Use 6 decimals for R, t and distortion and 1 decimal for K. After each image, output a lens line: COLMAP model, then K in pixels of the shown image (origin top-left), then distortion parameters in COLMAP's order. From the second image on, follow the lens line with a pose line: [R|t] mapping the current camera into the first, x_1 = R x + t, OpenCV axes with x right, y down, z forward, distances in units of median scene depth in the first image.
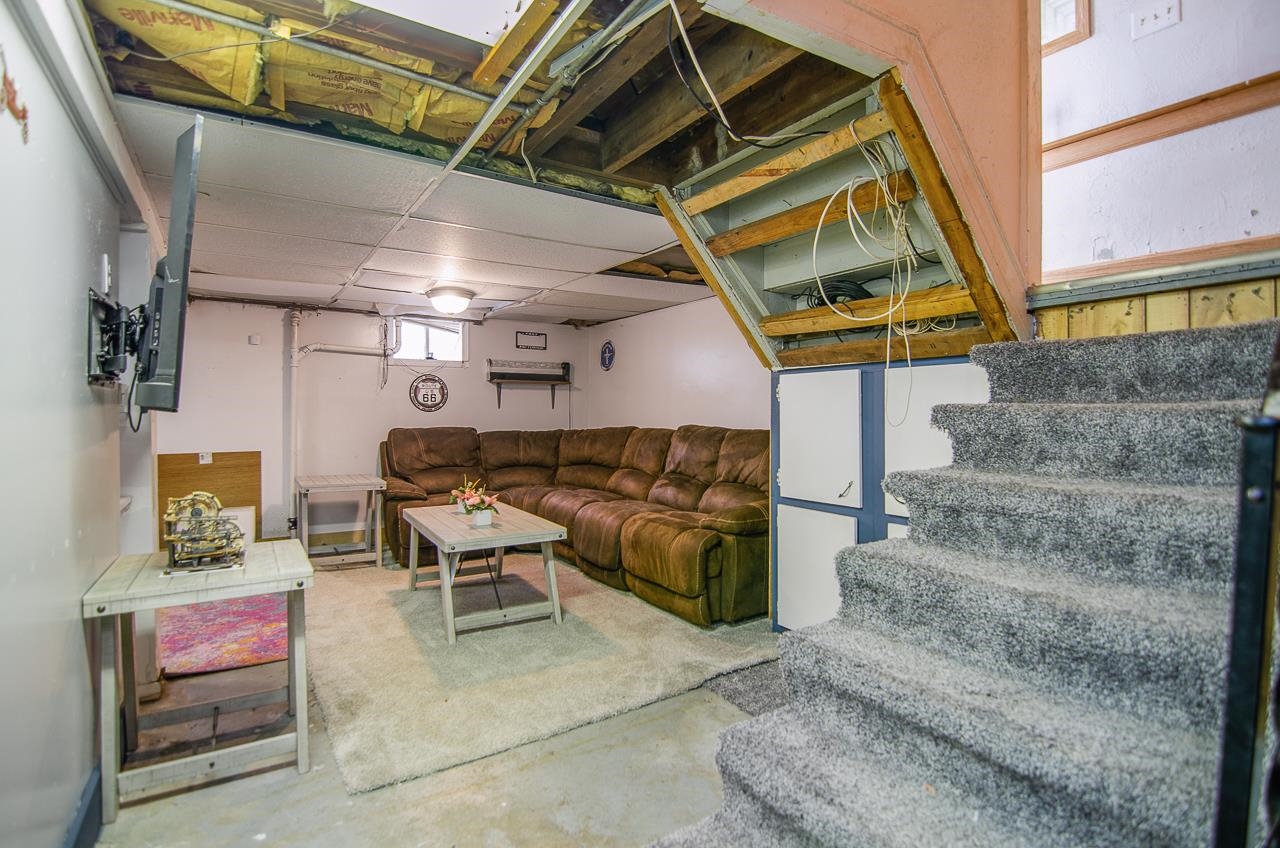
lens RADIAL K [[614.1, 0, 644.9], [0, 614.1, 420.0], [0, 0, 1]] dist [-0.011494, -0.002343]
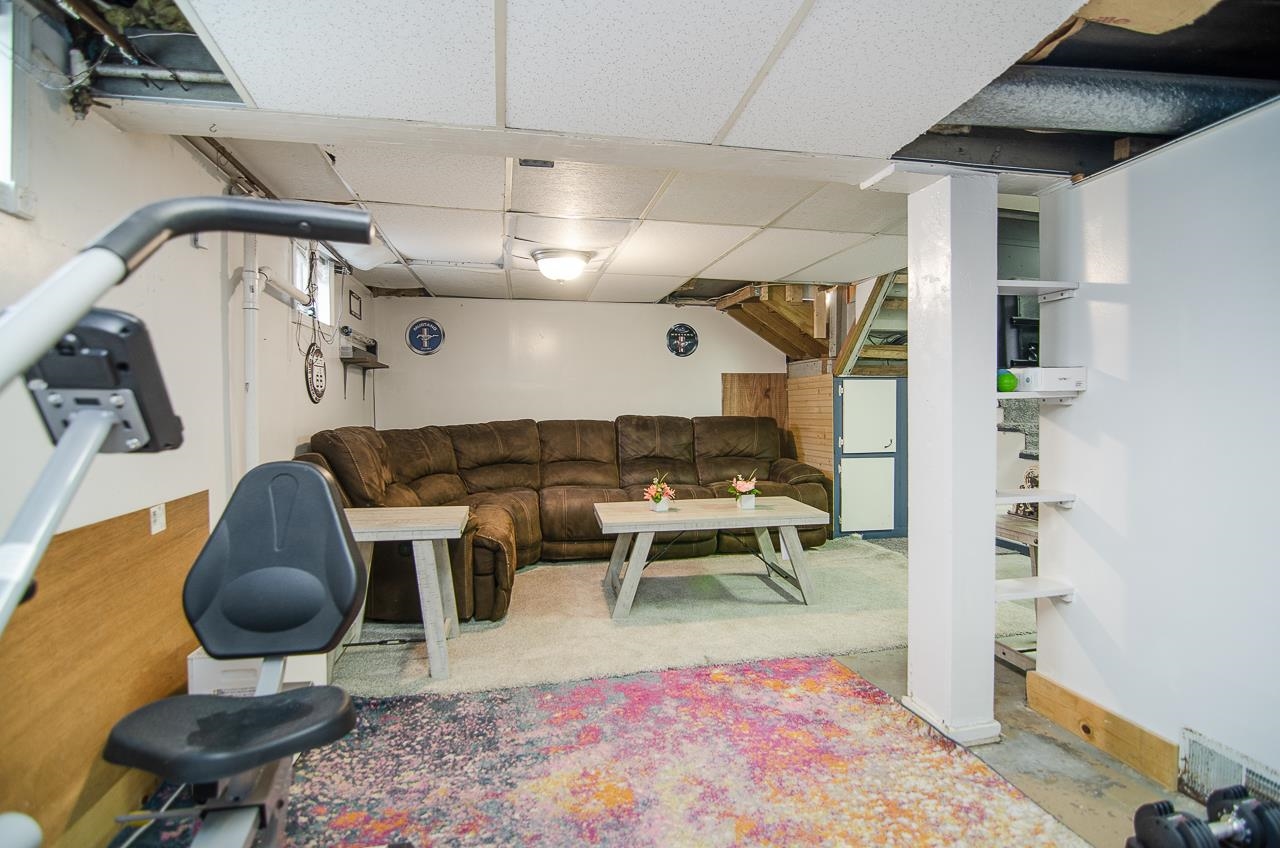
lens RADIAL K [[614.1, 0, 632.5], [0, 614.1, 422.6], [0, 0, 1]] dist [-0.011494, -0.002343]
pose [[0.374705, -0.021296, 0.926899, -1.014051], [0.018262, 0.999712, 0.015586, 0.004378], [-0.926964, 0.011087, 0.374986, 0.607553]]
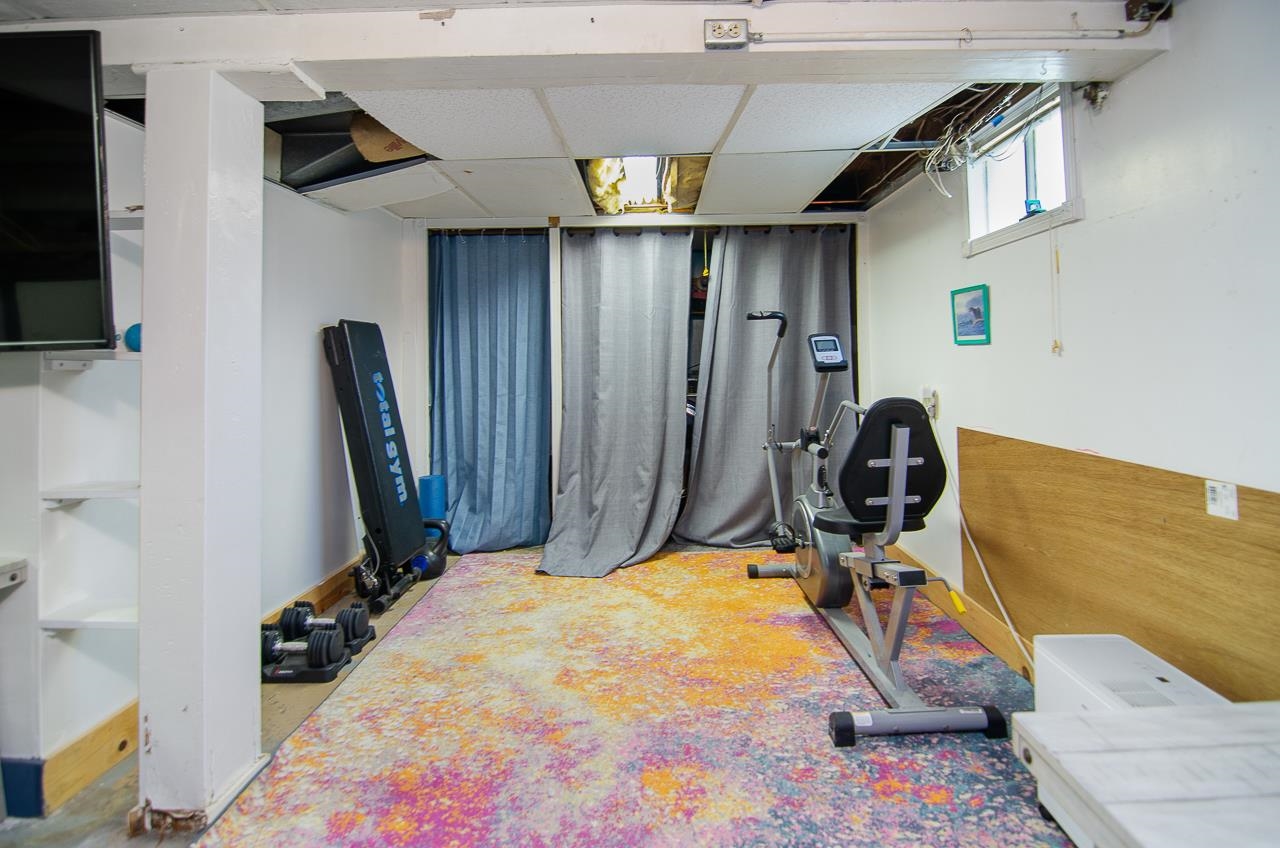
lens RADIAL K [[665.0, 0, 645.0], [0, 665.0, 345.0], [0, 0, 1]] dist [-0.003770, -0.000366]
pose [[-0.550708, -0.007484, -0.834665, -0.302623], [0.003385, 0.999932, -0.011199, -0.011783], [0.834691, -0.008993, -0.550645, 0.992126]]
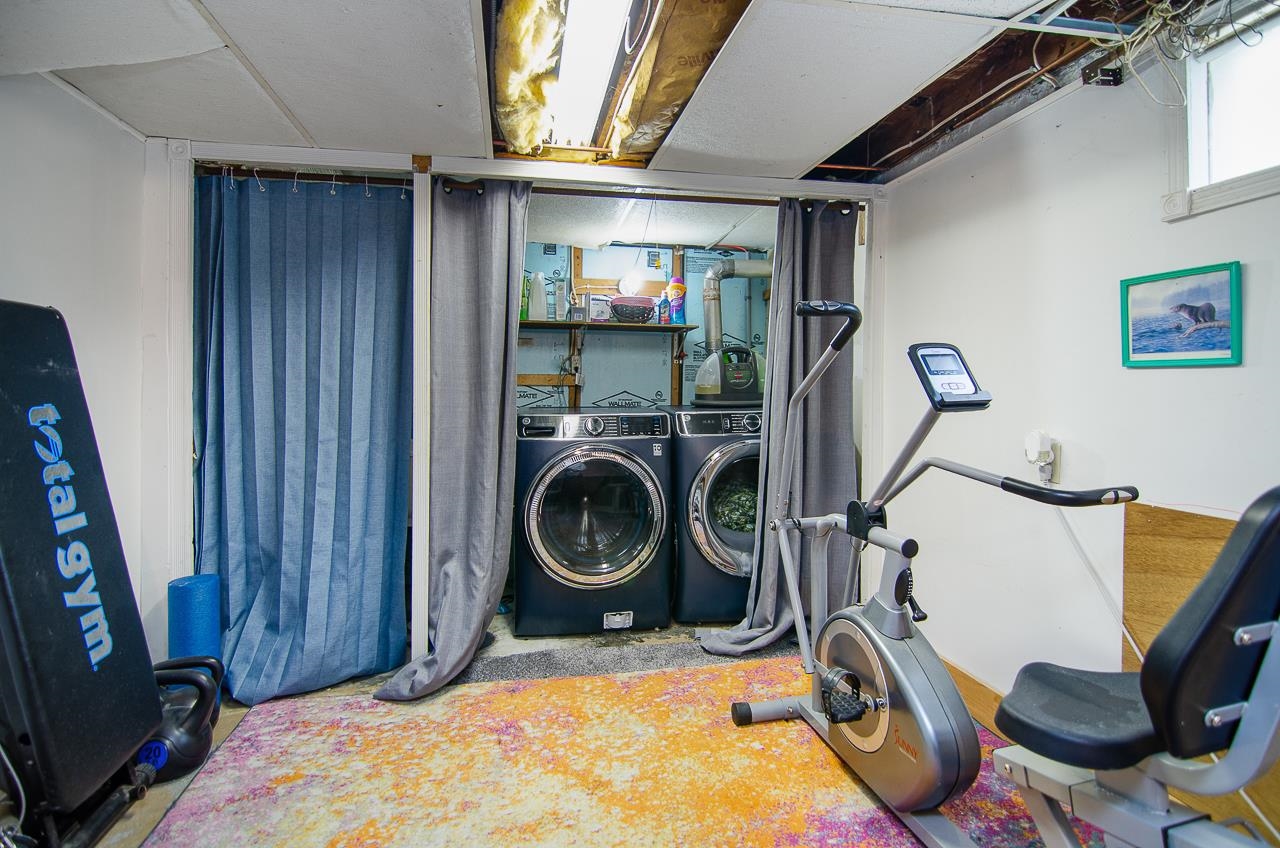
lens RADIAL K [[614.1, 0, 663.2], [0, 614.1, 379.1], [0, 0, 1]] dist [-0.011494, -0.002343]
pose [[-0.318463, -0.009310, -0.947889, -0.572388], [-0.011903, 0.999912, -0.005822, -0.006162], [0.947860, 0.009429, -0.318546, 0.745074]]
